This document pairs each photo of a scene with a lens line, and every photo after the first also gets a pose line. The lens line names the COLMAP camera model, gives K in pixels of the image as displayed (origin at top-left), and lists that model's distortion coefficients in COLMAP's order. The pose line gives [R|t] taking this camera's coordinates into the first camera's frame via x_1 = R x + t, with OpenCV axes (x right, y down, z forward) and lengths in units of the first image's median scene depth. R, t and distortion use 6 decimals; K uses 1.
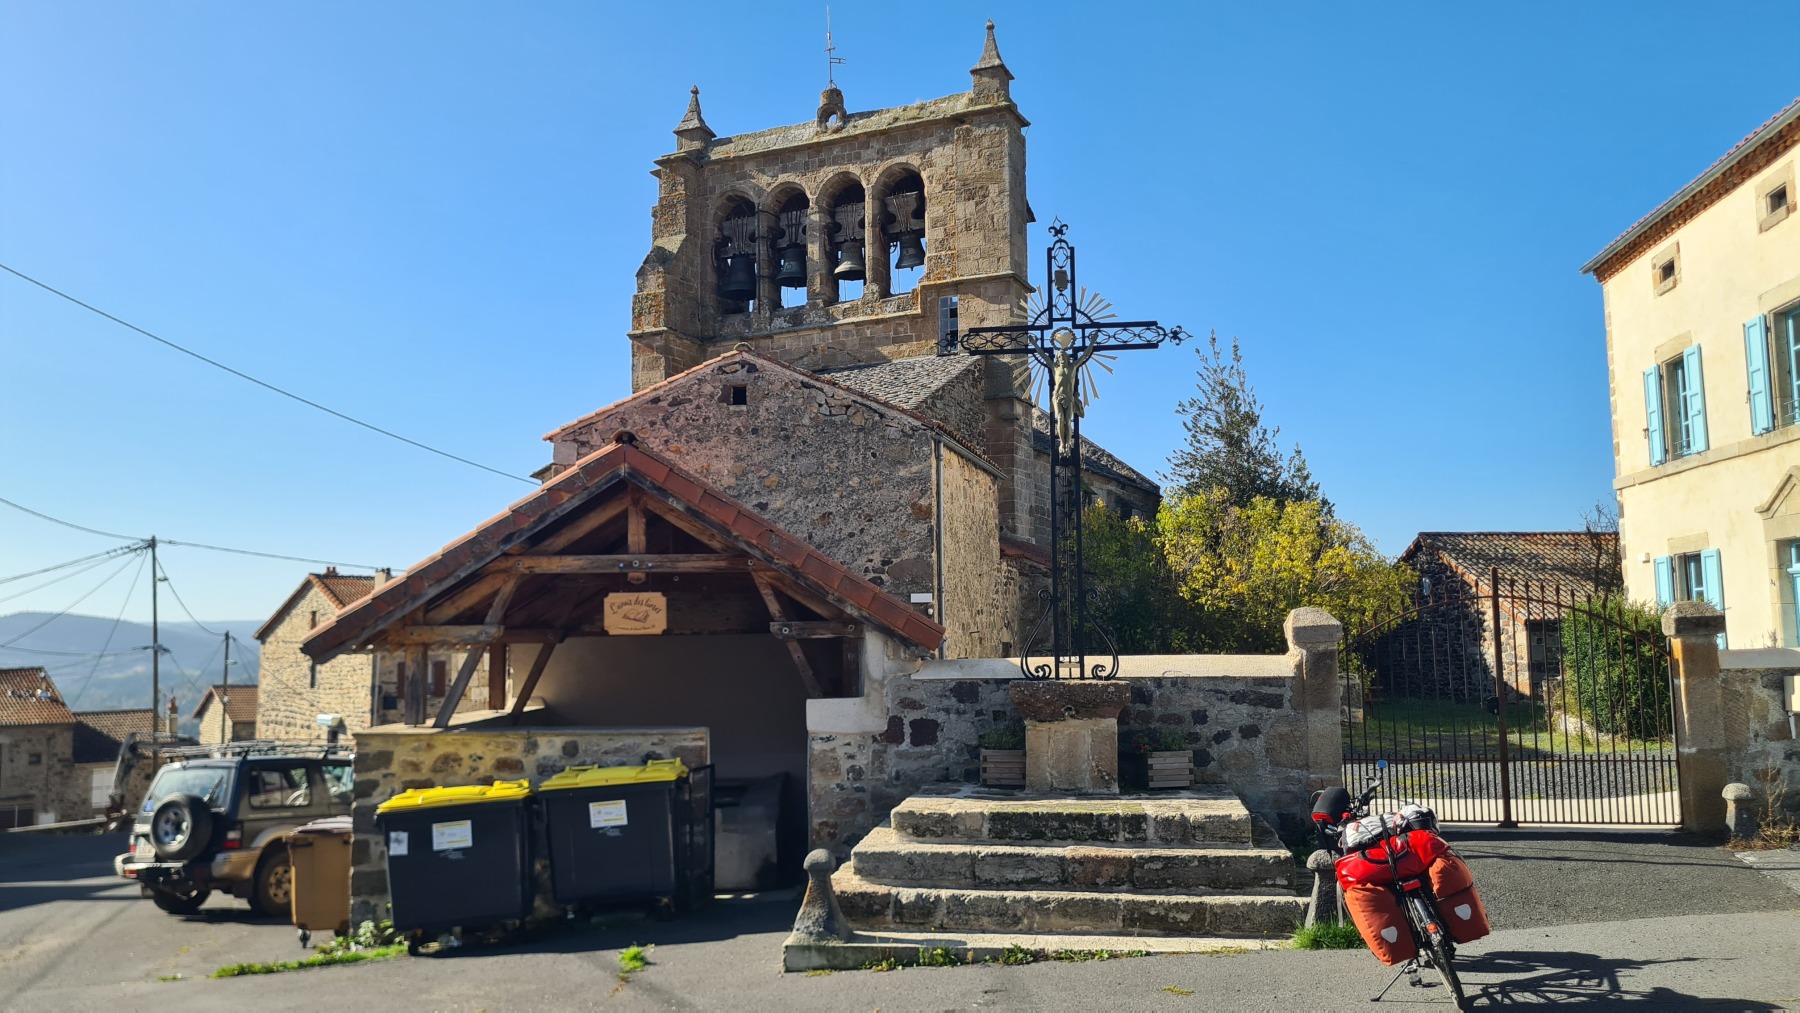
lens RADIAL K [[1416.8, 0, 900.0], [0, 1416.8, 506.5], [0, 0, 1]] dist [0.055425, -0.046730]
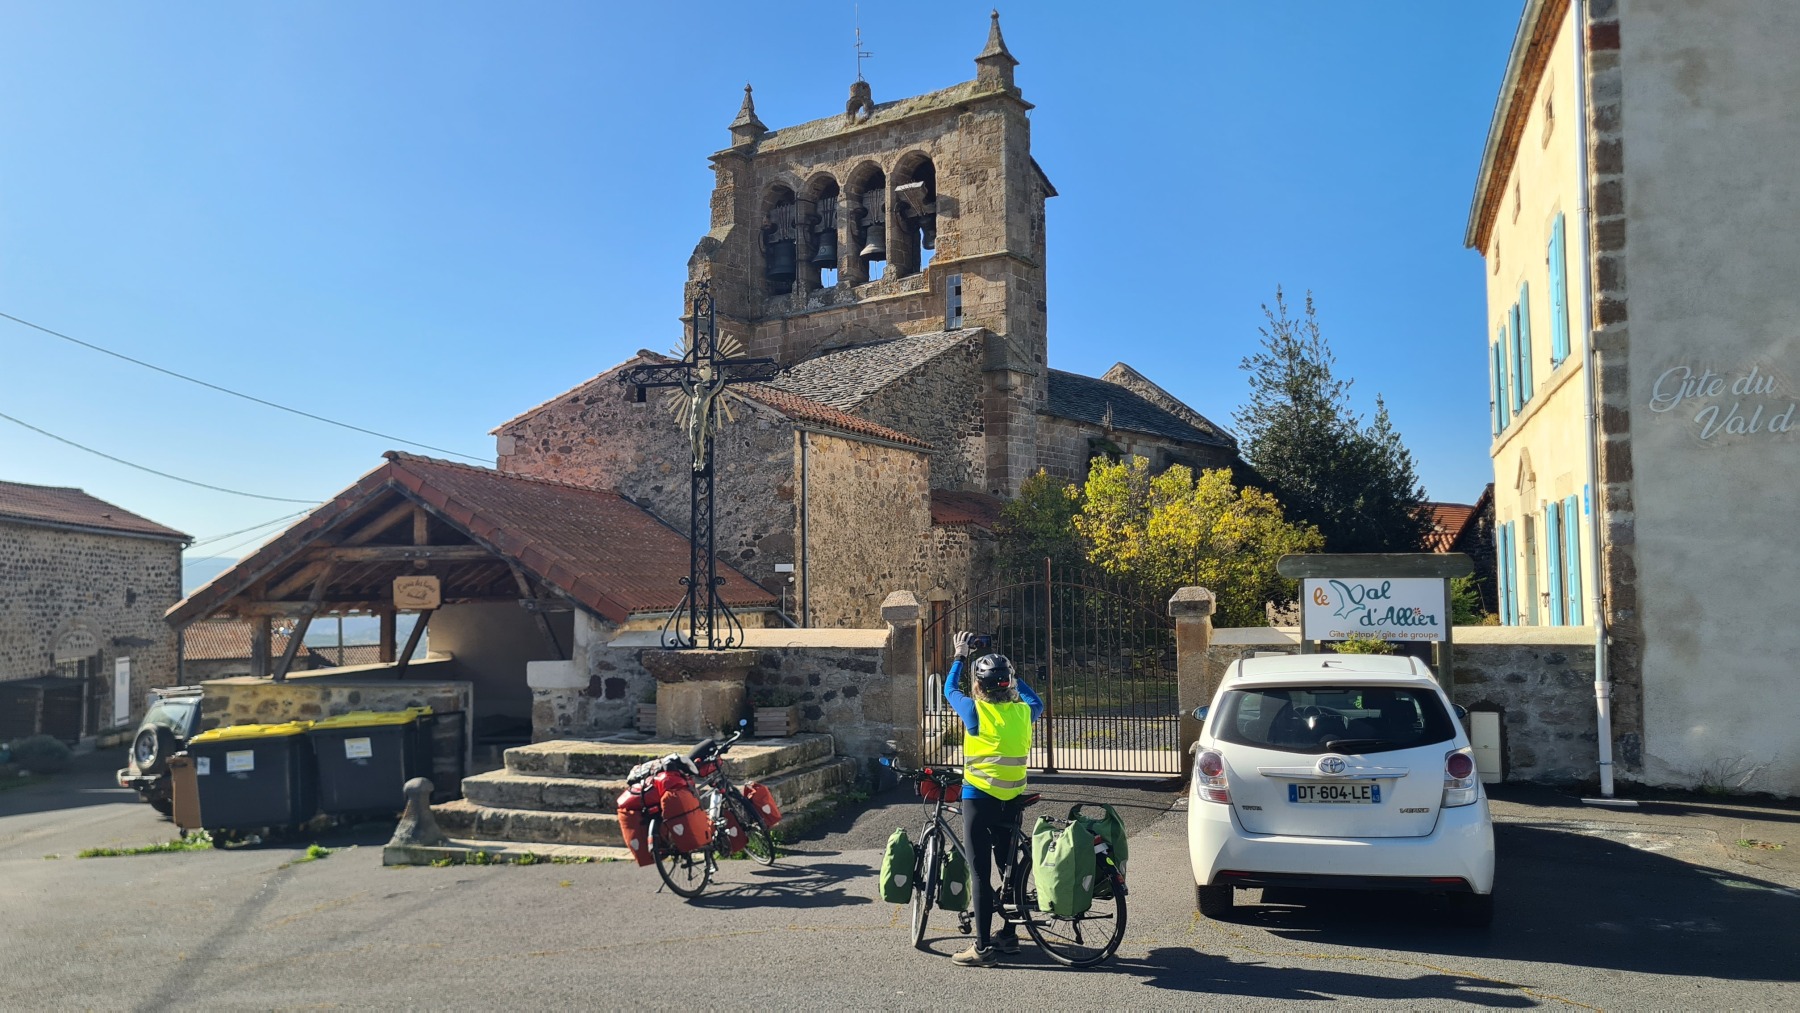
lens RADIAL K [[1416.8, 0, 900.0], [0, 1416.8, 506.5], [0, 0, 1]] dist [0.055425, -0.046730]
pose [[0.982680, -0.008372, -0.185120, 0.390619], [0.016559, 0.998950, 0.042726, -0.040347], [0.184568, -0.045051, 0.981787, -0.141865]]
